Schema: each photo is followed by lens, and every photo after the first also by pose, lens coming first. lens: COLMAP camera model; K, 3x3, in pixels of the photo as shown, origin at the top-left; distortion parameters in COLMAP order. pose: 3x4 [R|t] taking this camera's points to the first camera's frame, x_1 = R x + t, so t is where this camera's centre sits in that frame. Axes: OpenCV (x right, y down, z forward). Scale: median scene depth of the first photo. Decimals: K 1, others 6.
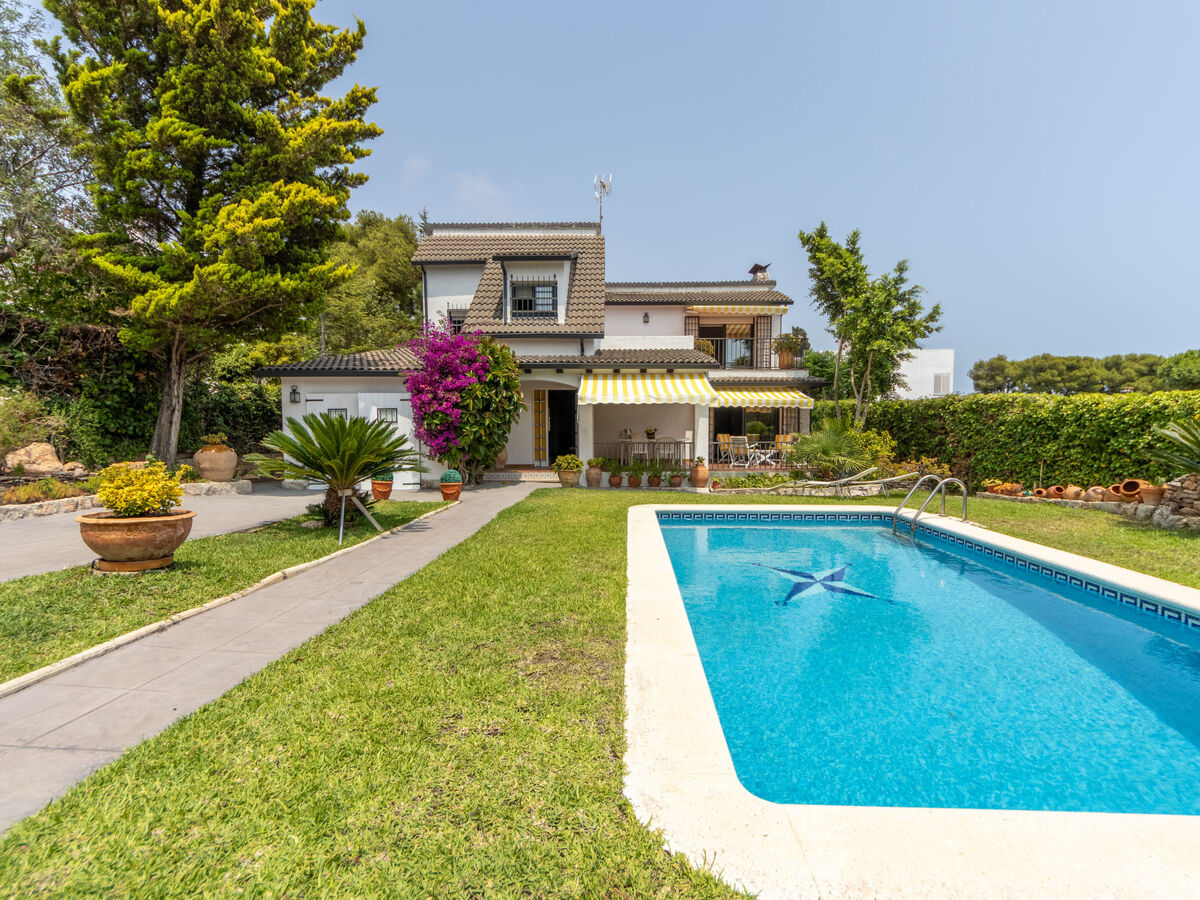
lens RADIAL K [[551.3, 0, 610.4], [0, 551.3, 440.7], [0, 0, 1]] dist [0.010446, -0.006970]
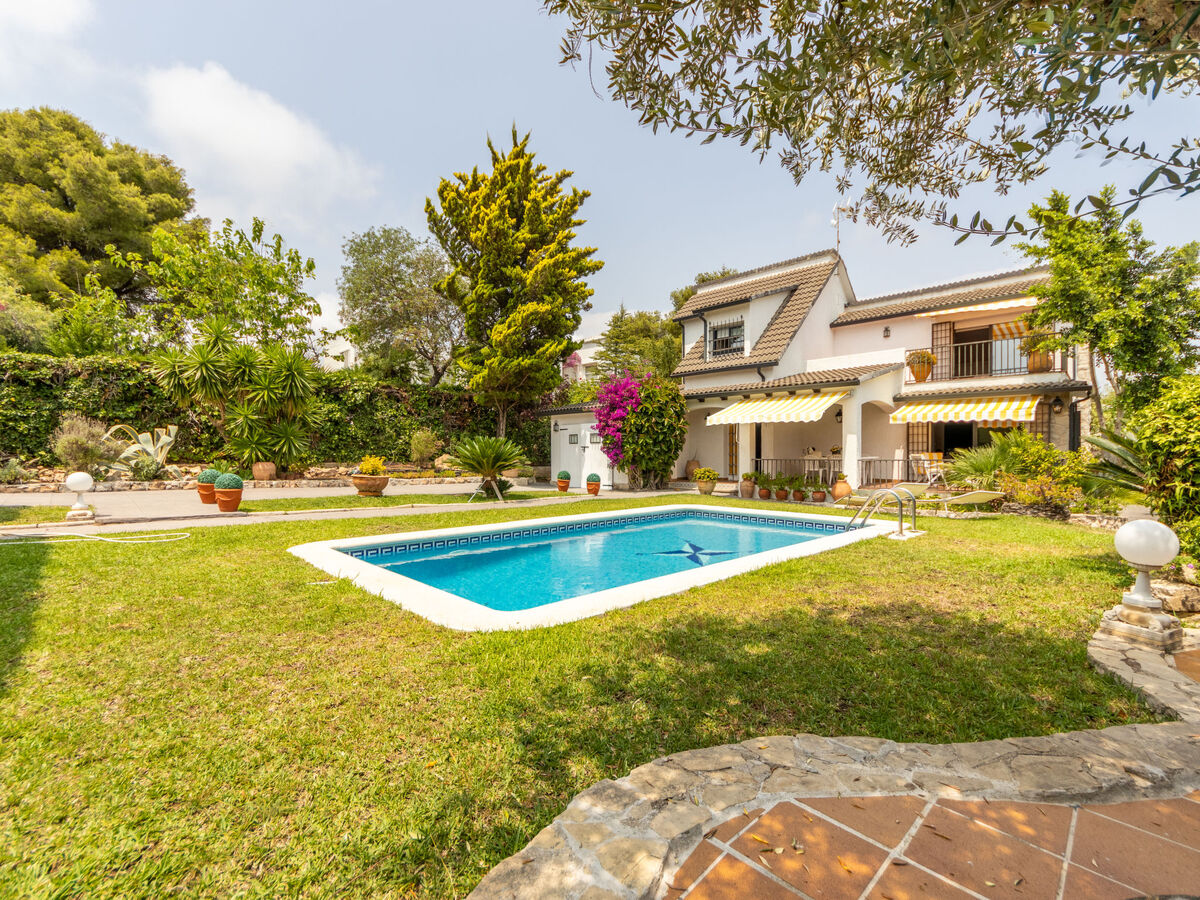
lens RADIAL K [[518.3, 0, 599.8], [0, 518.3, 451.9], [0, 0, 1]] dist [0.000826, -0.001121]
pose [[0.723149, 0.002639, -0.690687, 0.445476], [-0.013971, 0.999844, -0.010807, 0.005771], [0.690551, 0.017465, 0.723073, -0.001731]]
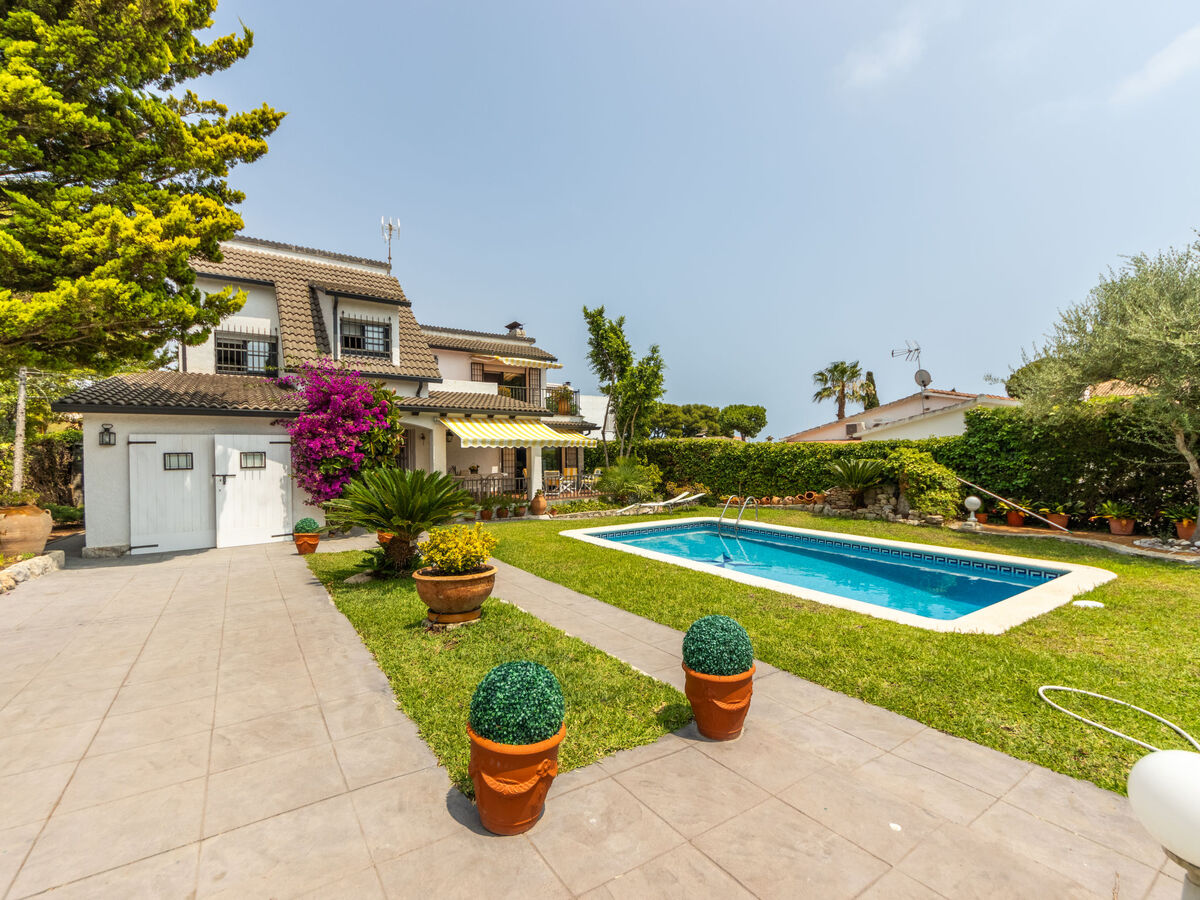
lens RADIAL K [[518.3, 0, 610.6], [0, 518.3, 450.2], [0, 0, 1]] dist [0.000826, -0.001121]
pose [[0.814211, -0.003607, 0.580557, -0.328667], [0.021470, 0.999484, -0.023901, -0.022735], [-0.580171, 0.031925, 0.813869, -0.012956]]
